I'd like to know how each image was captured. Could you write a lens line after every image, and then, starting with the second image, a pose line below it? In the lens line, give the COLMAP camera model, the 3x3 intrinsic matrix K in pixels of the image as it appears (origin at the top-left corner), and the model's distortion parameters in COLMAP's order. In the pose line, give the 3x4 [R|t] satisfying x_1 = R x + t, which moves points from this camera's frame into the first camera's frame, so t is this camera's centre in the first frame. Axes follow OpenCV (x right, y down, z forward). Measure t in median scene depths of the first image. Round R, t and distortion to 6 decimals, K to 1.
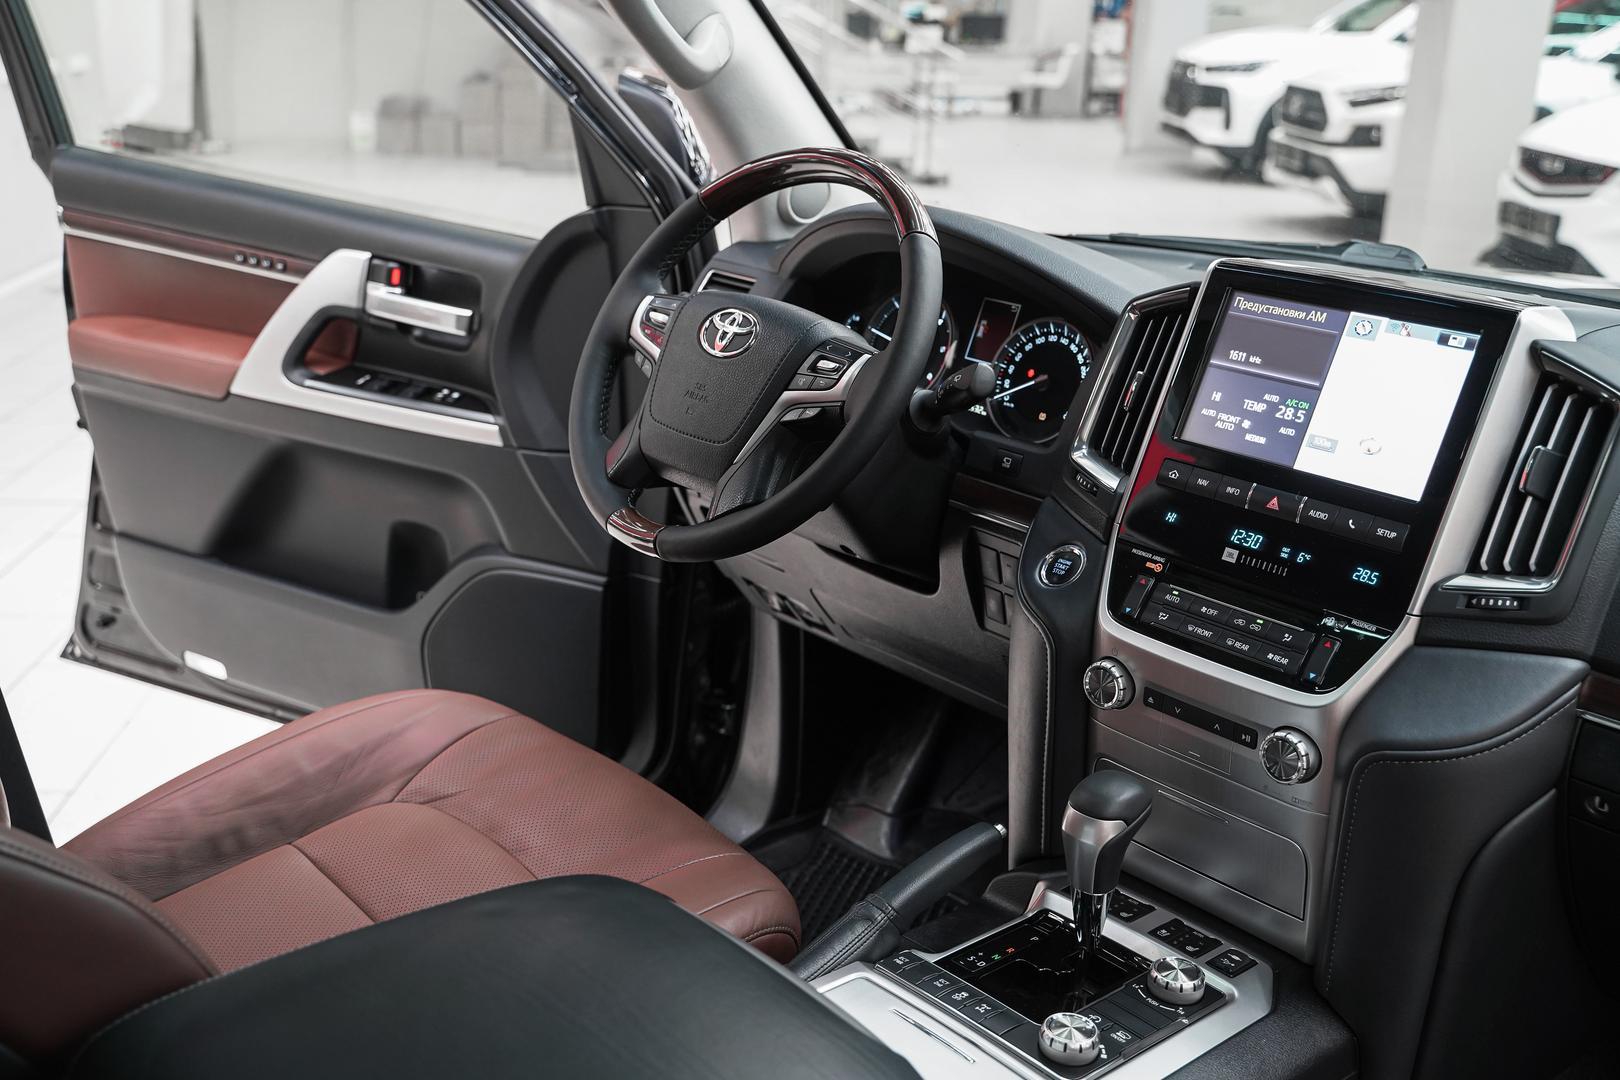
lens RADIAL K [[1676.0, 0, 810.0], [0, 1676.0, 540.0], [0, 0, 1]] dist [-0.003298, -0.003782]
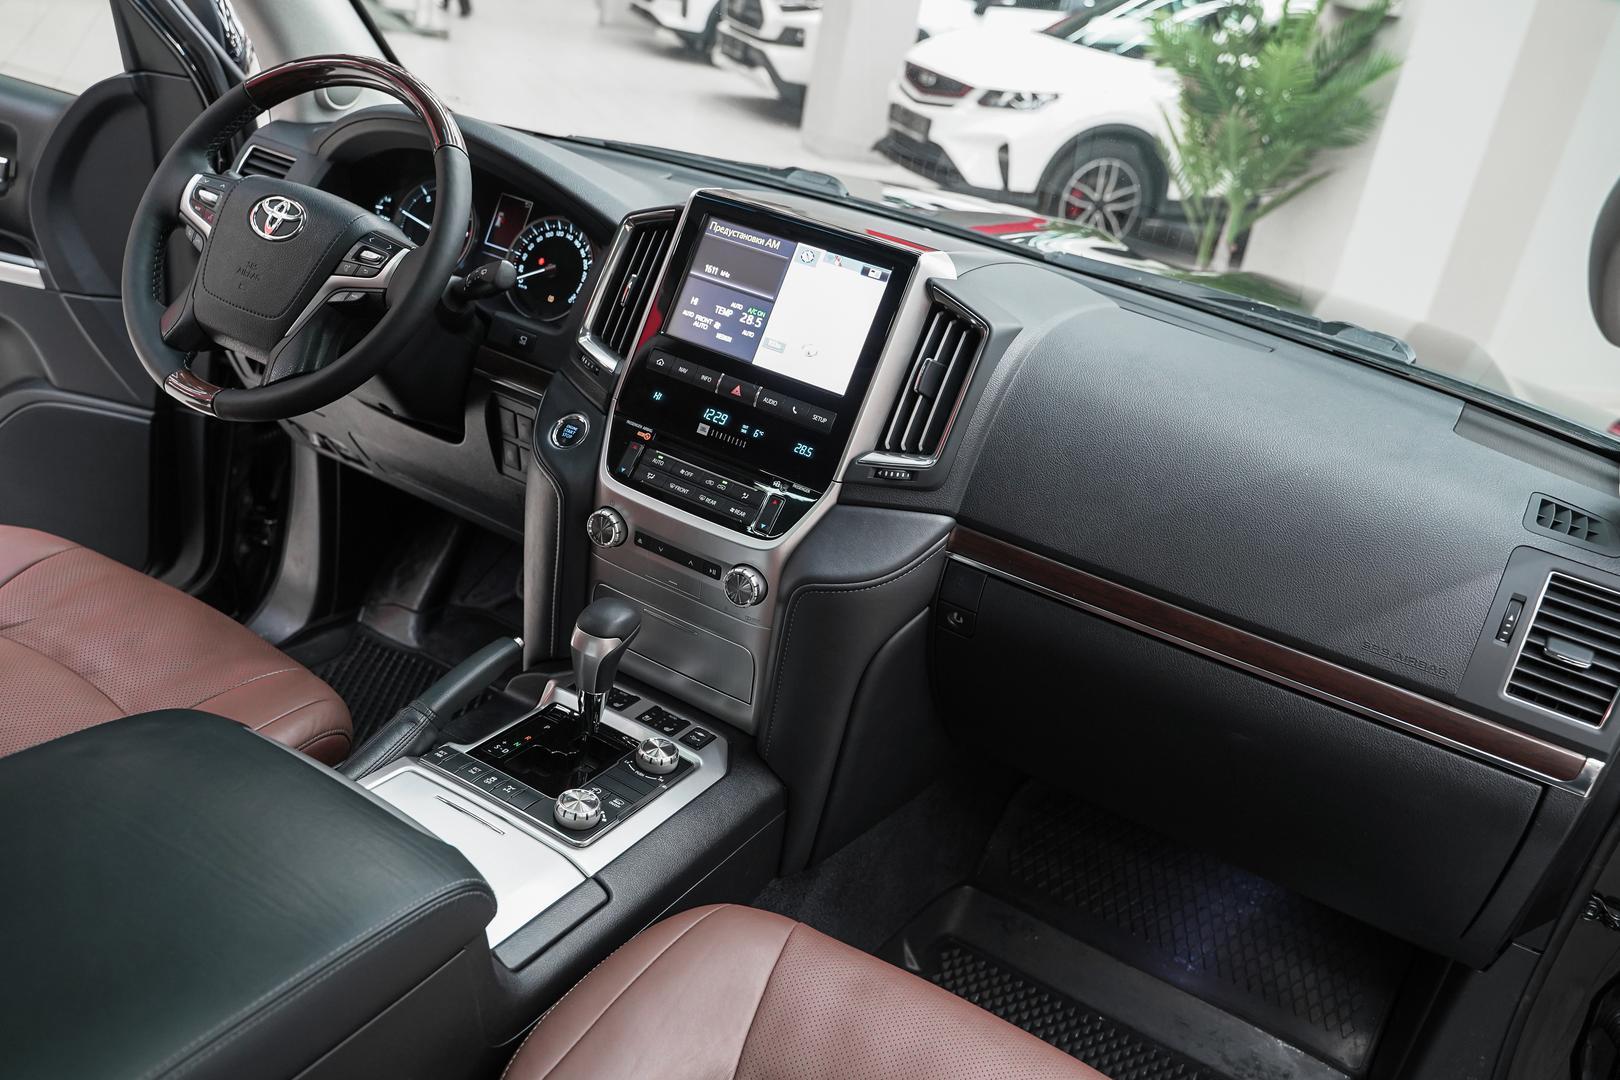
lens RADIAL K [[1358.0, 0, 810.0], [0, 1358.0, 540.0], [0, 0, 1]] dist [-0.014210, 0.003823]
pose [[0.941304, -0.013721, 0.337281, -0.022497], [-0.033795, 0.990323, 0.134604, -0.045883], [-0.335864, -0.138102, 0.931731, -0.008422]]
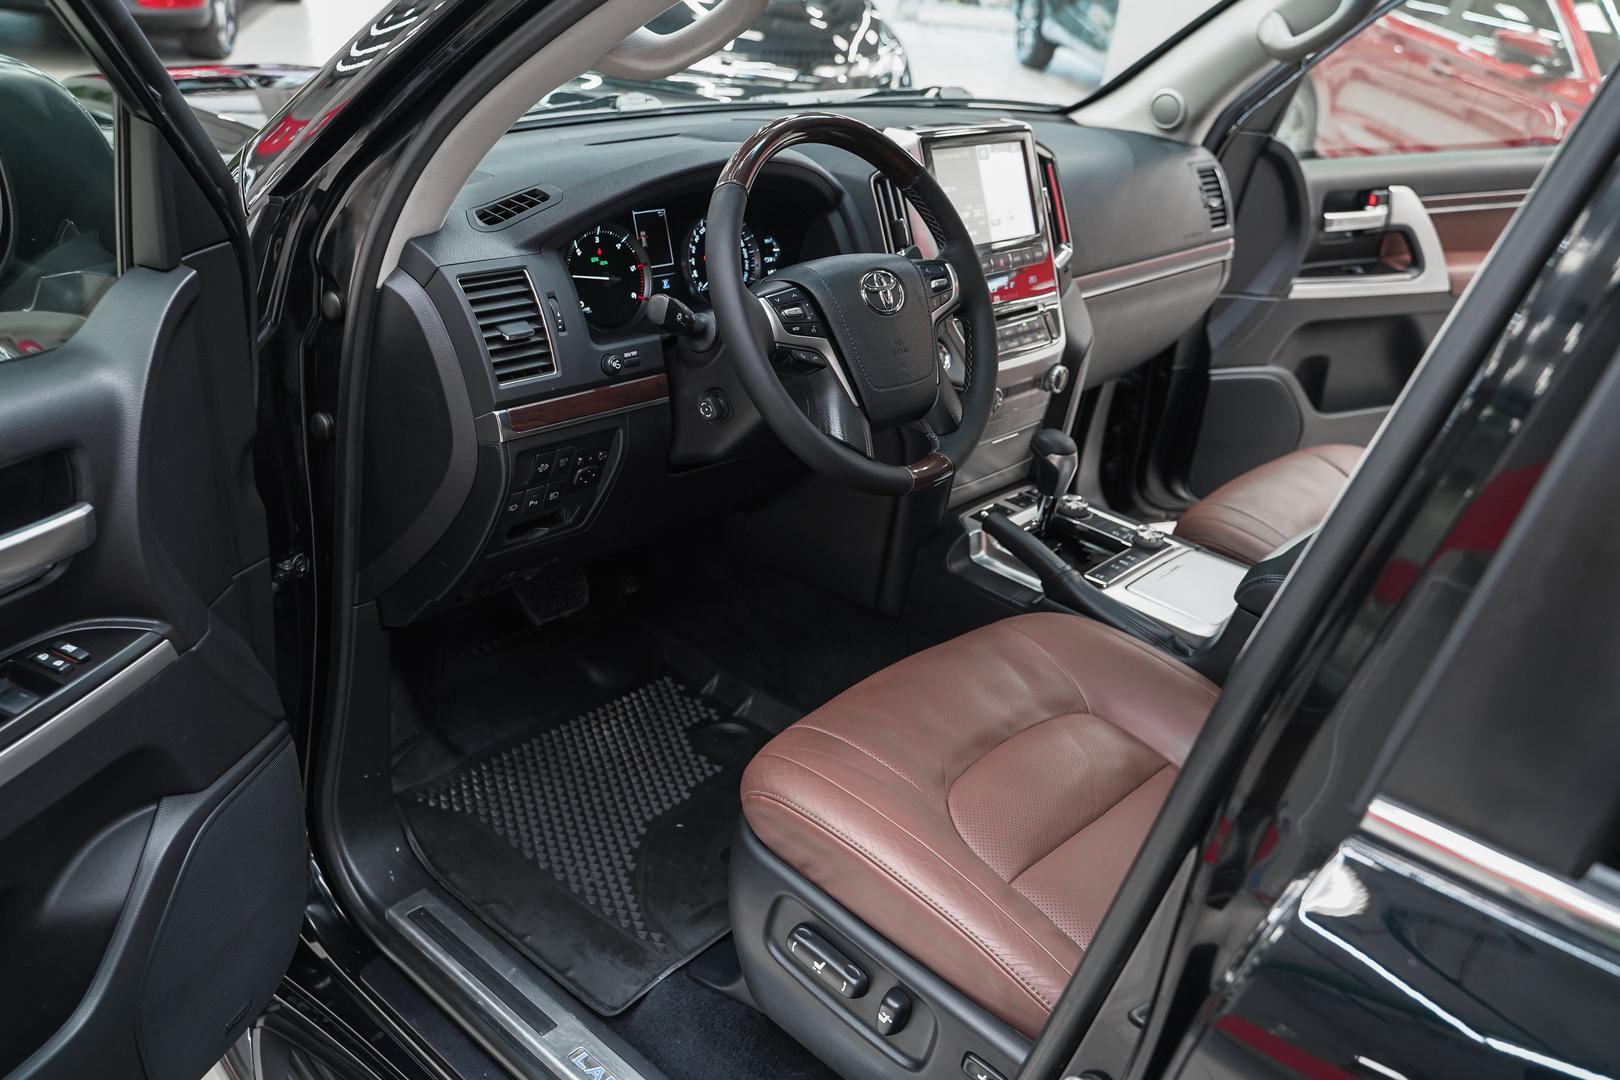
lens RADIAL K [[1353.0, 0, 810.0], [0, 1353.0, 540.0], [0, 0, 1]] dist [-0.007516, -0.006366]
pose [[-0.106114, -0.490196, 0.865129, -1.000149], [0.186708, 0.844743, 0.501546, -0.487107], [-0.976668, 0.214747, 0.001885, 1.146901]]
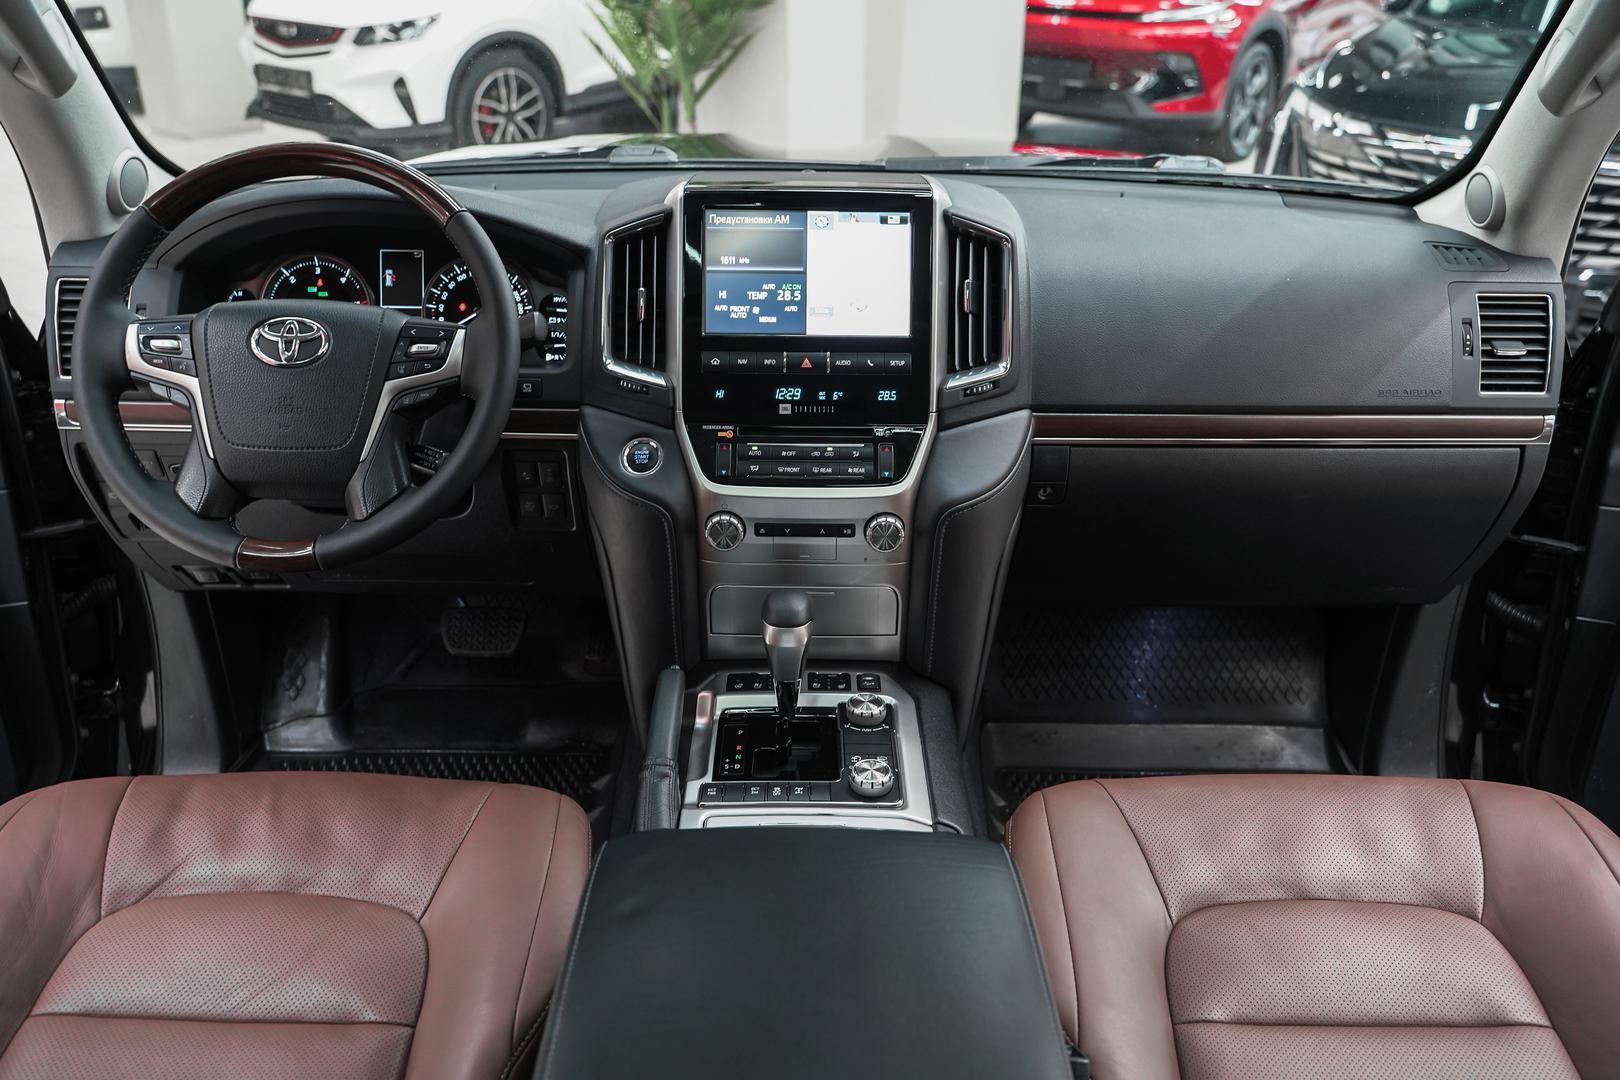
lens RADIAL K [[1306.3, 0, 810.0], [0, 1306.3, 540.0], [0, 0, 1]] dist [-0.004508, -0.004640]
pose [[0.665284, -0.354993, 0.656793, -0.425809], [0.245359, 0.934819, 0.256735, -0.144613], [-0.705122, -0.009651, 0.709020, 0.222501]]
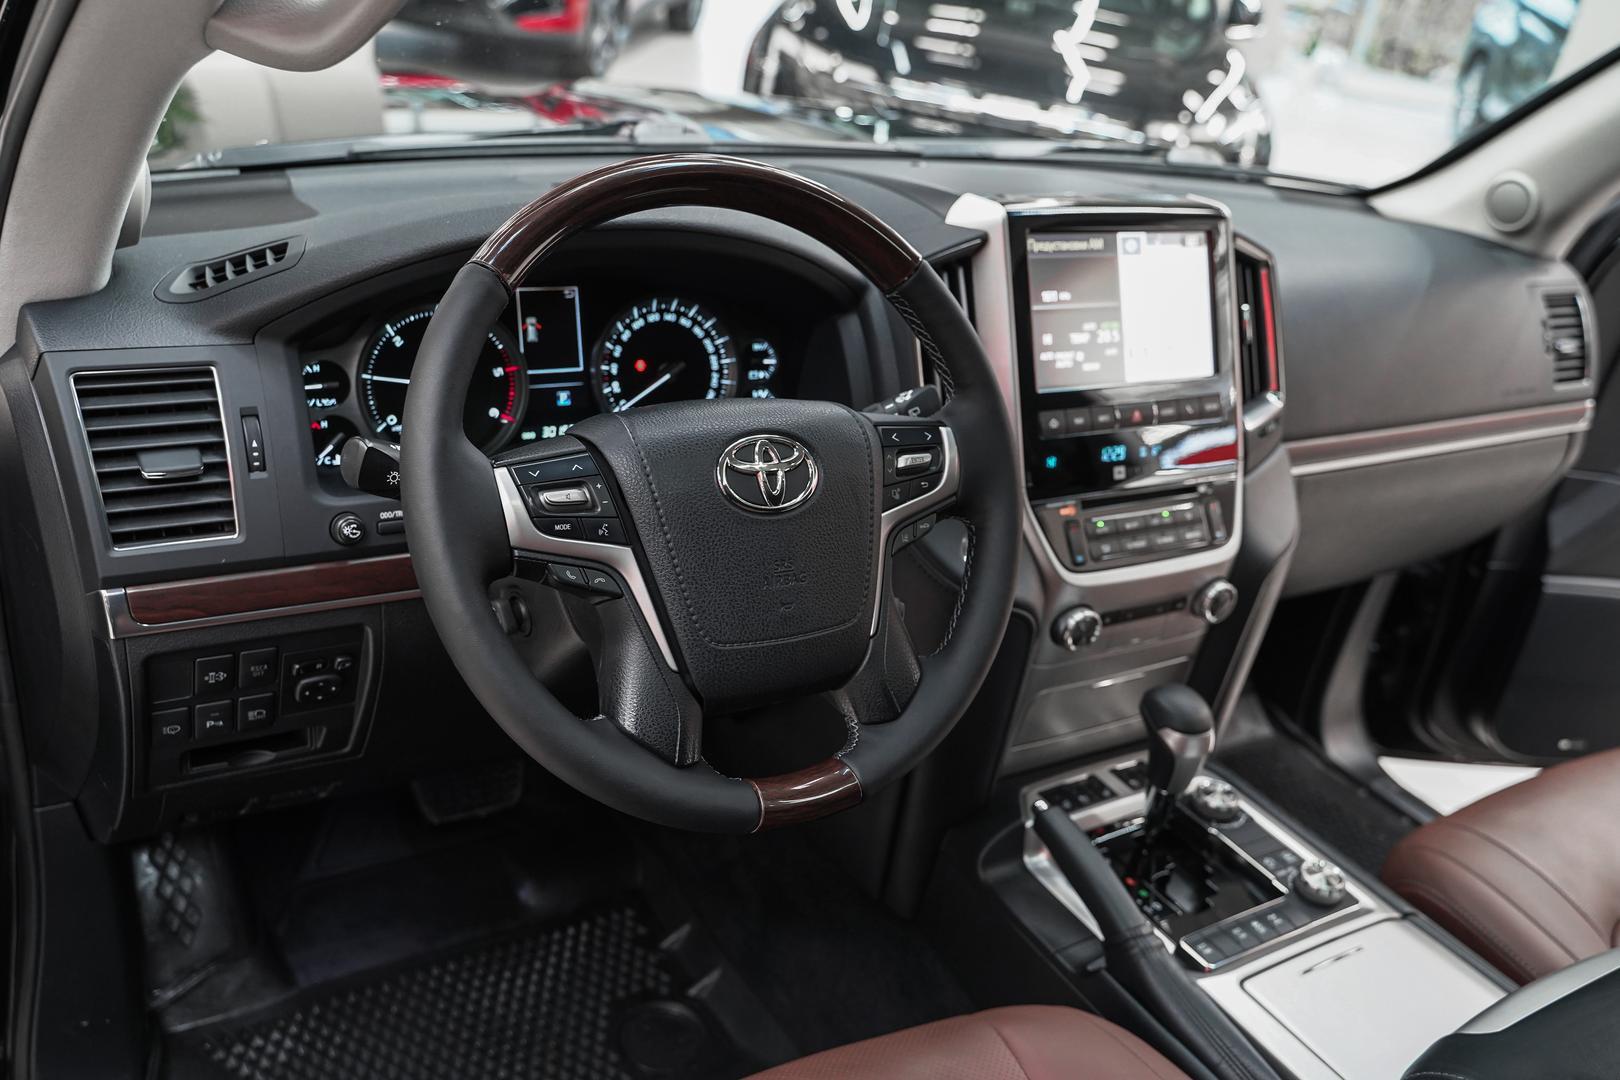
lens RADIAL K [[1353.0, 0, 810.0], [0, 1353.0, 540.0], [0, 0, 1]] dist [-0.007516, -0.006366]
pose [[0.195921, -0.452539, 0.869956, -0.555994], [0.177227, 0.888881, 0.422471, -0.343152], [-0.964472, 0.071409, 0.254352, 0.896586]]
